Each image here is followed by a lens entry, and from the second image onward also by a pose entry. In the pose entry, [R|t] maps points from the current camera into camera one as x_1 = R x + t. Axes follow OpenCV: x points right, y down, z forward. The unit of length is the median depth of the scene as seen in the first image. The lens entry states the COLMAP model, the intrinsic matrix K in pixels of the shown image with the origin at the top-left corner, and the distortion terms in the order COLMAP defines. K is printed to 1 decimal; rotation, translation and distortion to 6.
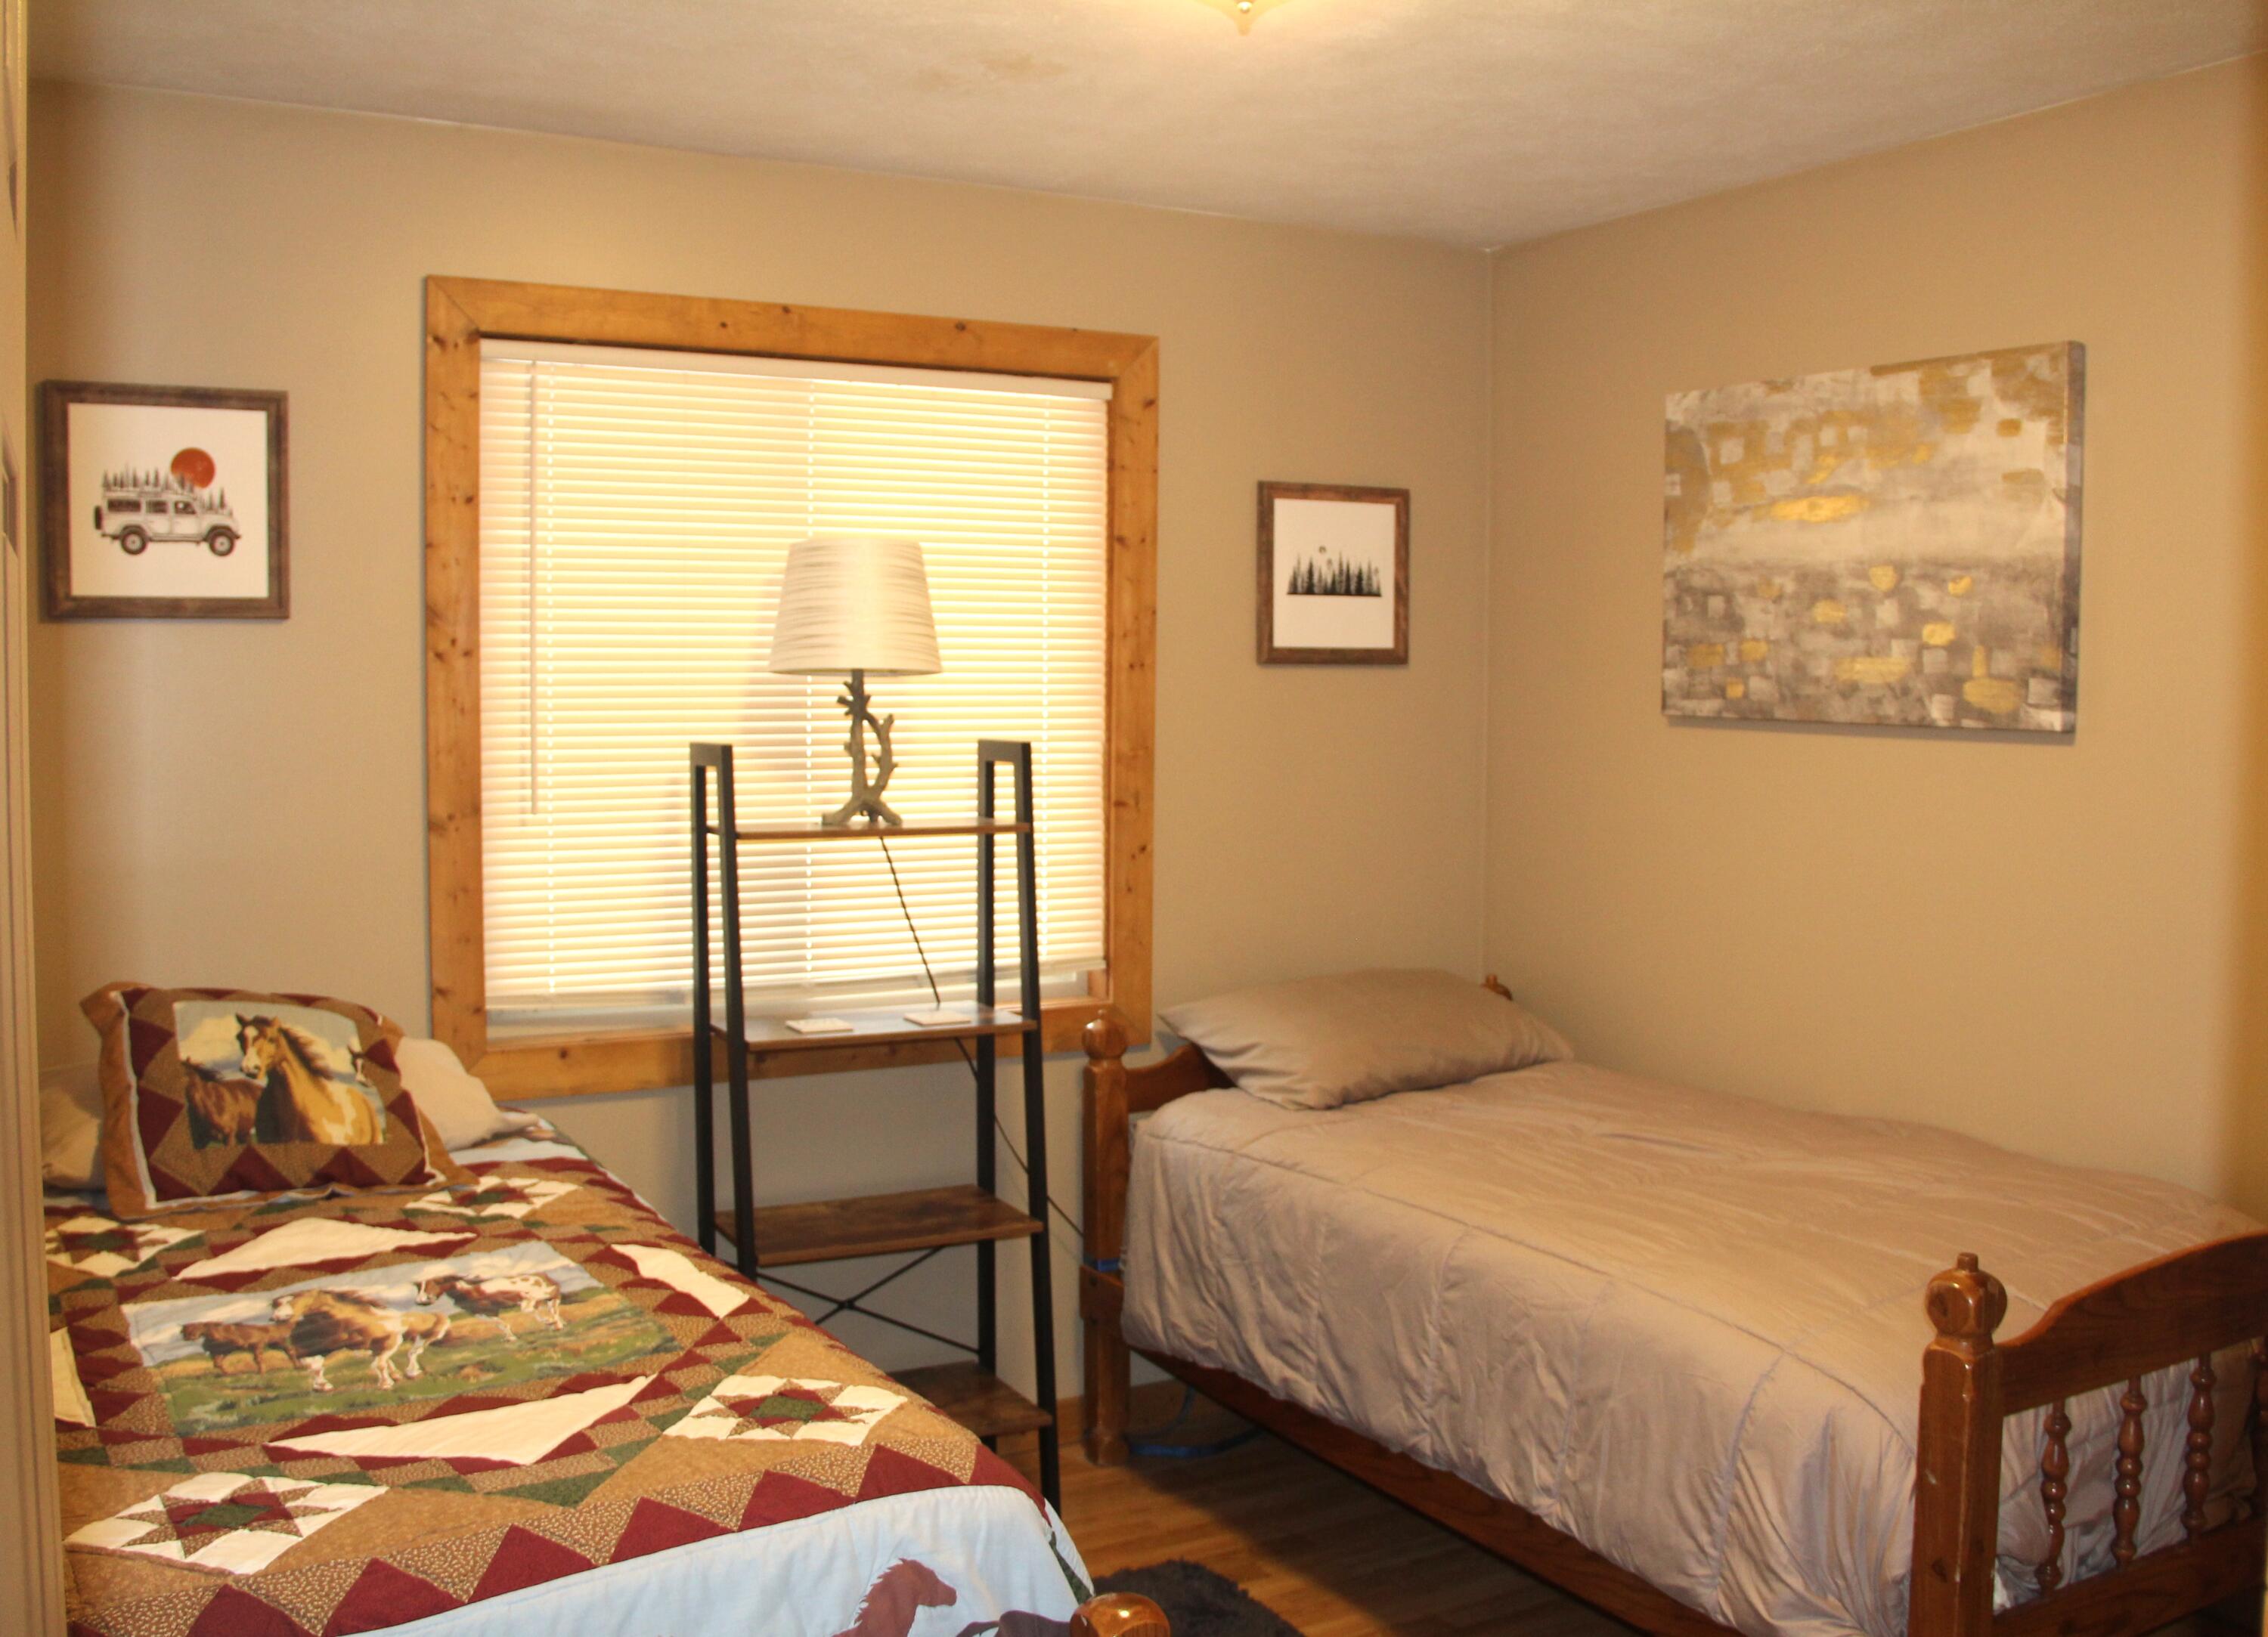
lens RADIAL K [[2063.6, 0, 1133.2], [0, 2063.6, 821.8], [0, 0, 1]] dist [-0.106620, 0.000564]
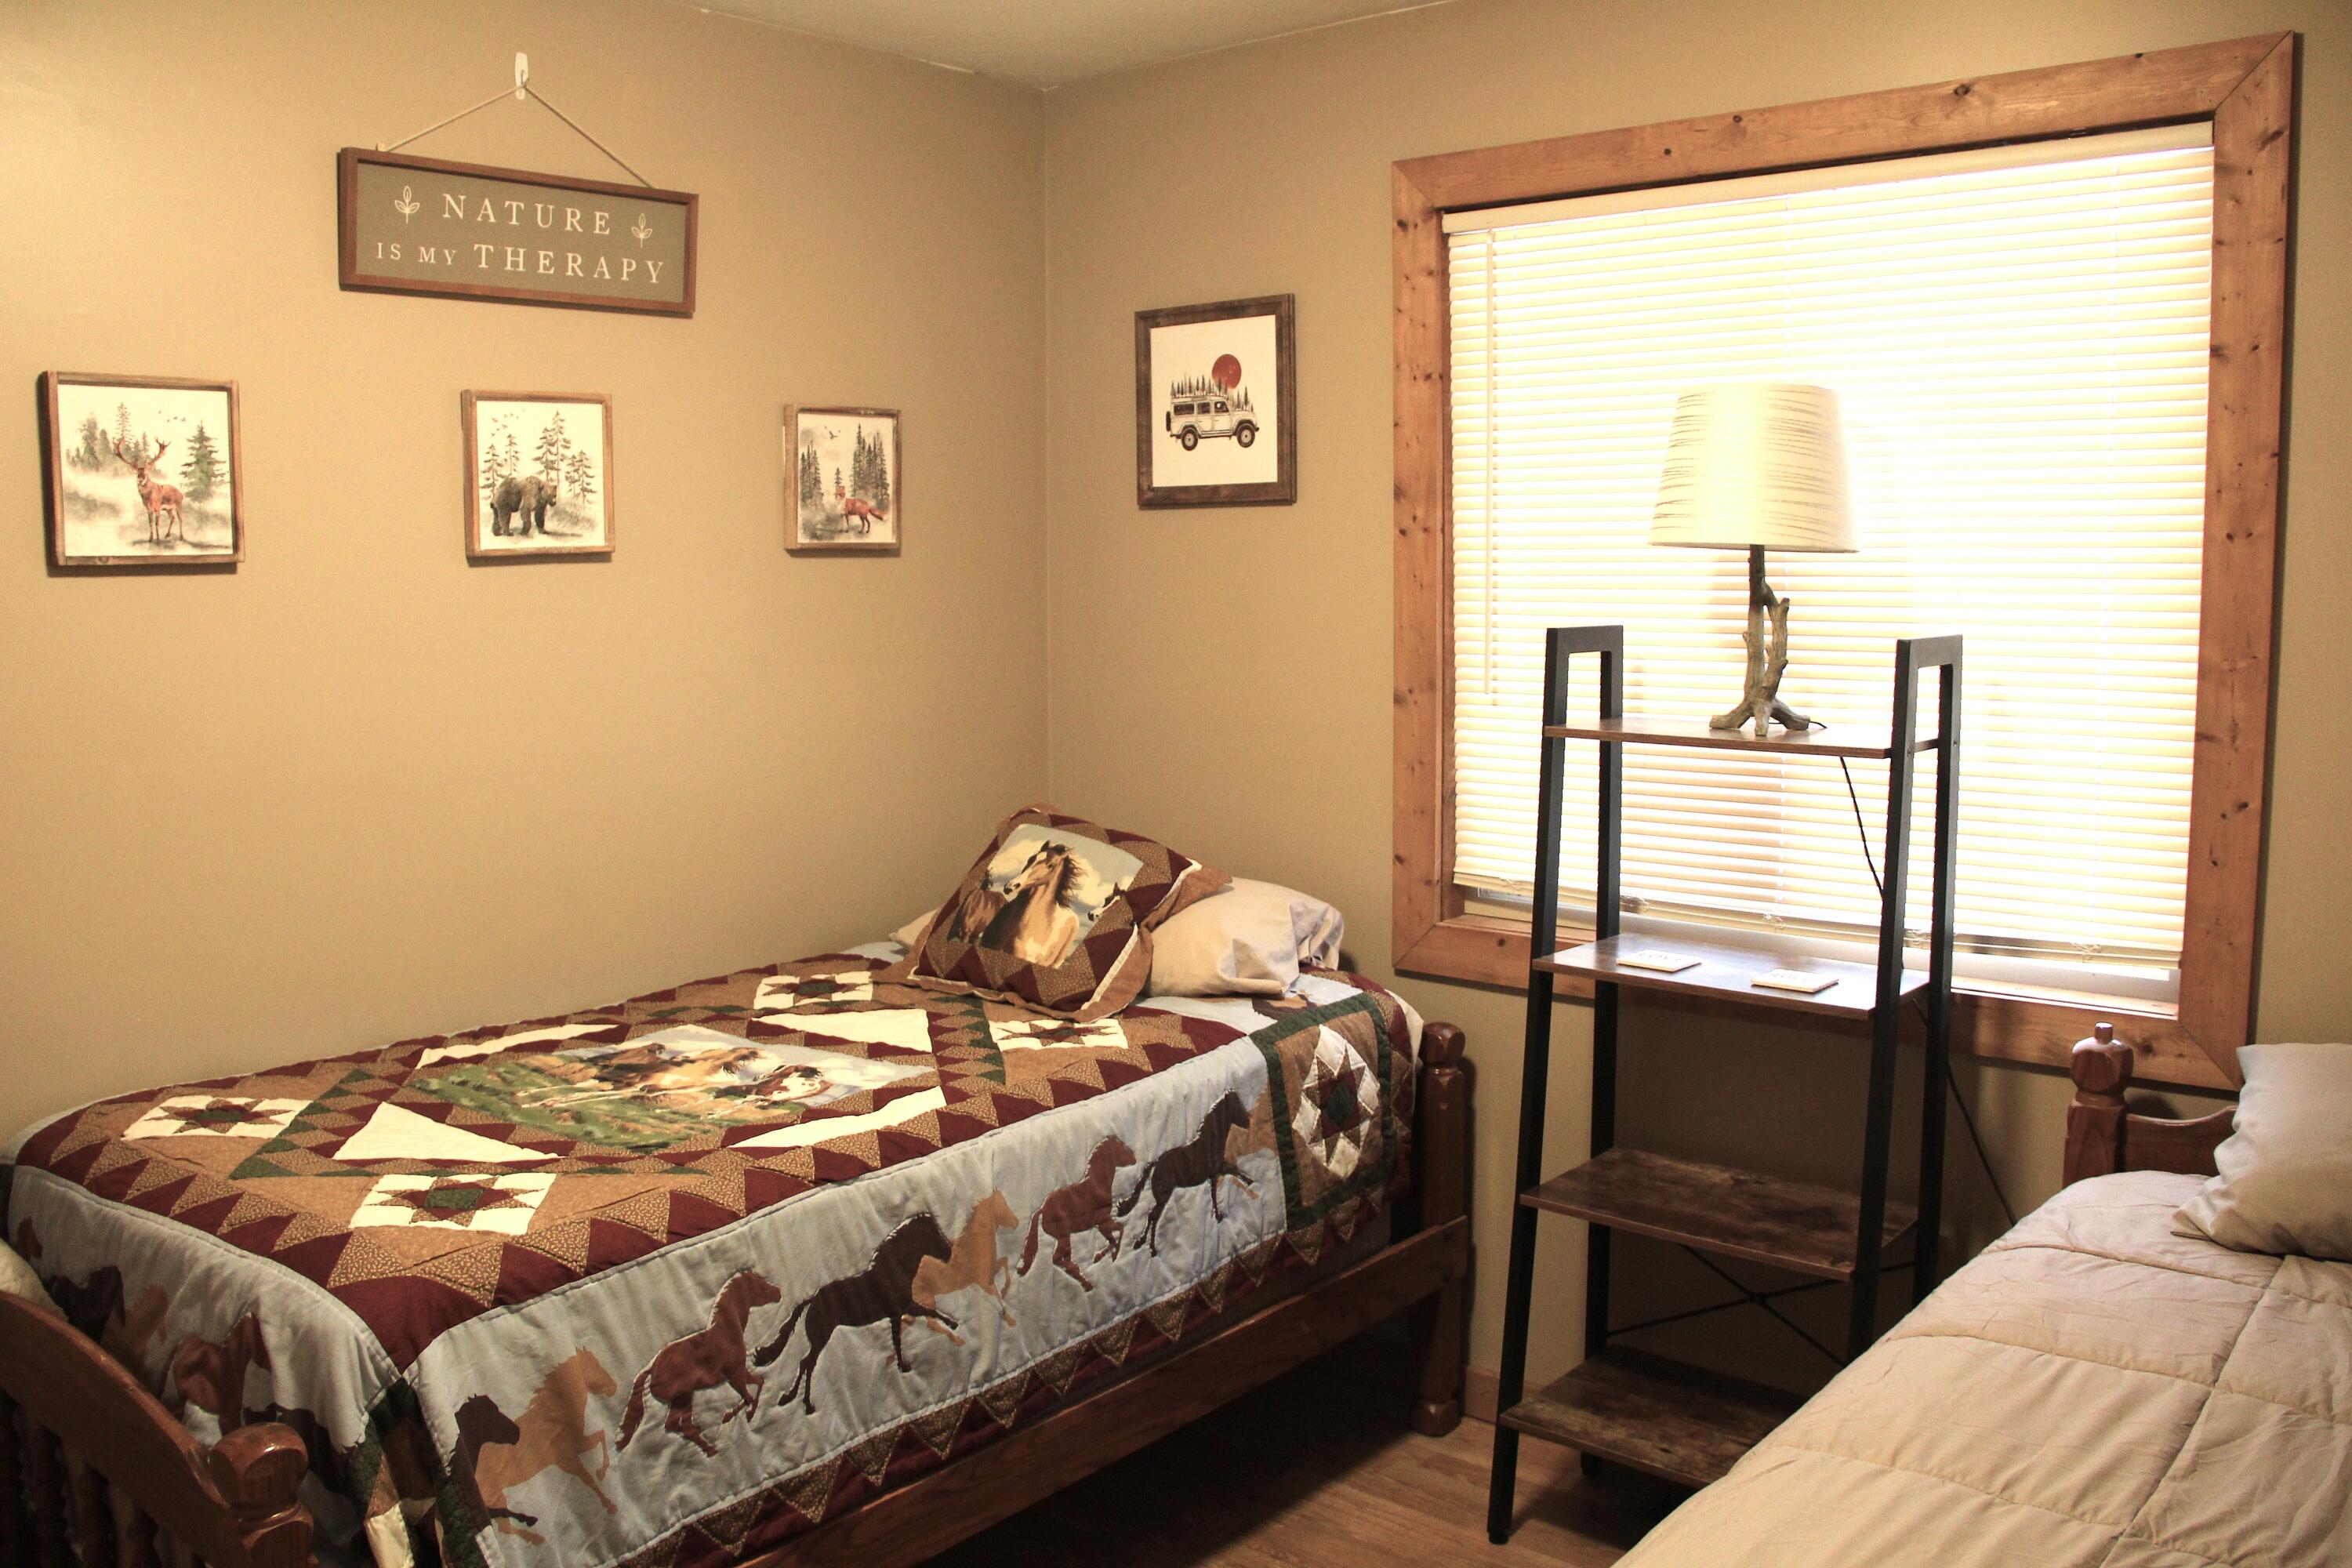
lens RADIAL K [[1916.3, 0, 1171.9], [0, 1916.3, 777.3], [0, 0, 1]] dist [-0.182974, 0.129870]
pose [[0.356124, 0.102862, -0.928760, 0.561431], [-0.051072, 0.994580, 0.090569, -0.042732], [0.933042, 0.015180, 0.359448, 0.589650]]
